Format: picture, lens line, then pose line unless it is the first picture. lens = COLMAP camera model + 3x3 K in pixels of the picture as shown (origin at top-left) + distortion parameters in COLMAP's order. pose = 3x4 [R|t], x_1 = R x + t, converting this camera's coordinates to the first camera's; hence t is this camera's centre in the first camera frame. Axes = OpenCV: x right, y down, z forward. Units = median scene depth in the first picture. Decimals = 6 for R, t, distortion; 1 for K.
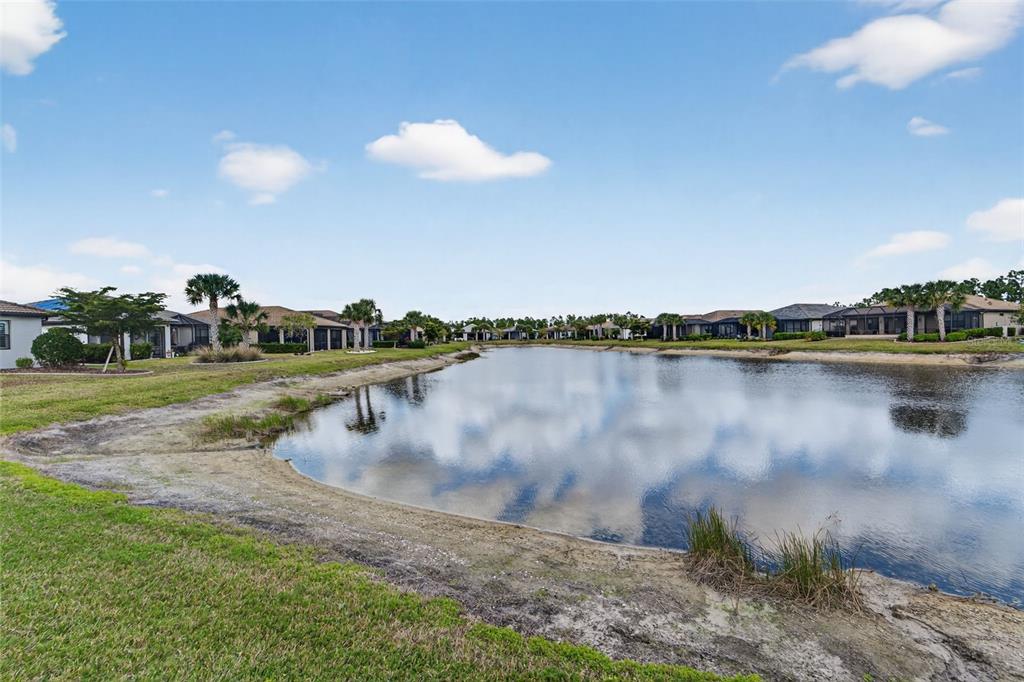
lens RADIAL K [[416.8, 0, 506.6], [0, 416.8, 339.1], [0, 0, 1]] dist [0.000608, 0.000404]
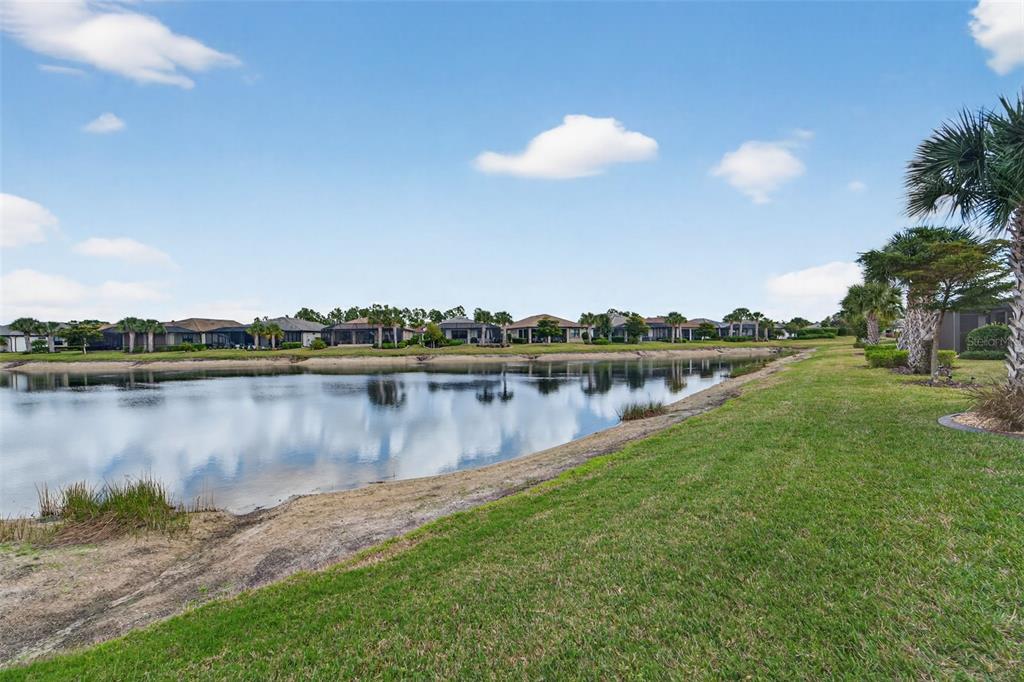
lens RADIAL K [[416.8, 0, 511.0], [0, 416.8, 342.1], [0, 0, 1]] dist [0.000608, 0.000404]
pose [[0.286831, 0.007592, 0.957951, -0.244928], [0.013360, 0.999840, -0.011924, 0.005137], [-0.957888, 0.016218, 0.286684, 0.104992]]
